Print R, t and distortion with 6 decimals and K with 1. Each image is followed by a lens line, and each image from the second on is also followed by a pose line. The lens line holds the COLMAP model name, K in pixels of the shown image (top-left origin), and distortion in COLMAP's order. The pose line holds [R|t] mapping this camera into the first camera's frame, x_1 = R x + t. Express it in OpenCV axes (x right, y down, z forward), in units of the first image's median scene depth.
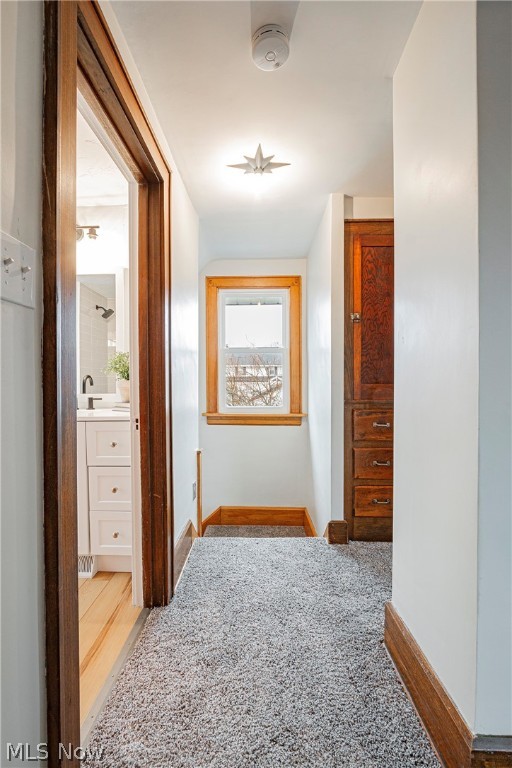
lens RADIAL K [[351.7, 0, 256.0], [0, 351.7, 384.0], [0, 0, 1]] dist [-0.012889, 0.000438]
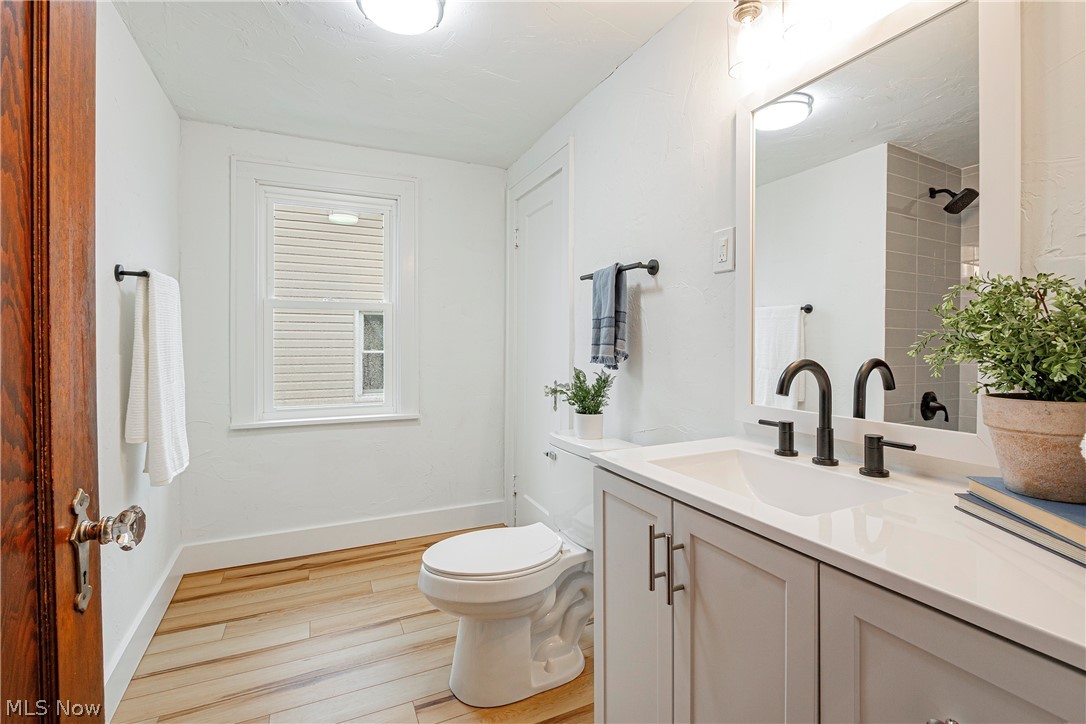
lens RADIAL K [[497.4, 0, 544.6], [0, 497.4, 345.2], [0, 0, 1]] dist [-0.012889, 0.000438]
pose [[0.446745, 0.009931, -0.894606, -0.194153], [-0.010099, 0.999931, 0.006058, -0.038171], [0.894605, 0.006328, 0.446814, 0.495604]]
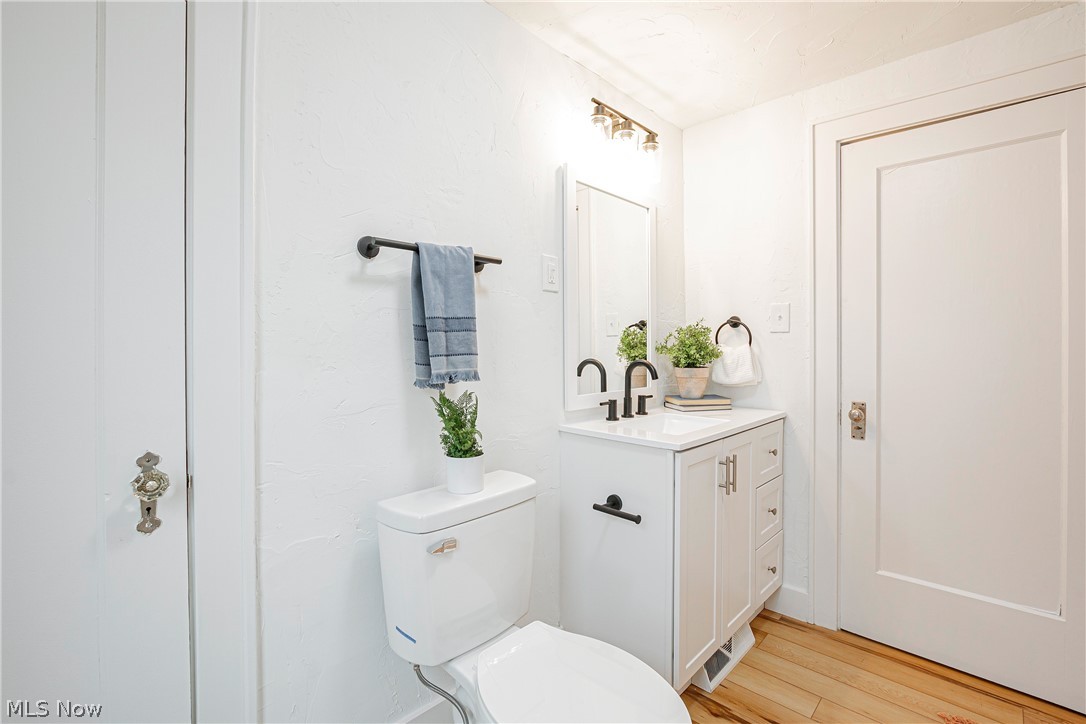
lens RADIAL K [[497.4, 0, 544.6], [0, 497.4, 345.2], [0, 0, 1]] dist [-0.012889, 0.000438]
pose [[0.684216, 0.000184, 0.729279, -1.166045], [0.007082, 0.999951, -0.006897, -0.042652], [-0.729245, 0.009884, 0.684182, 0.471504]]
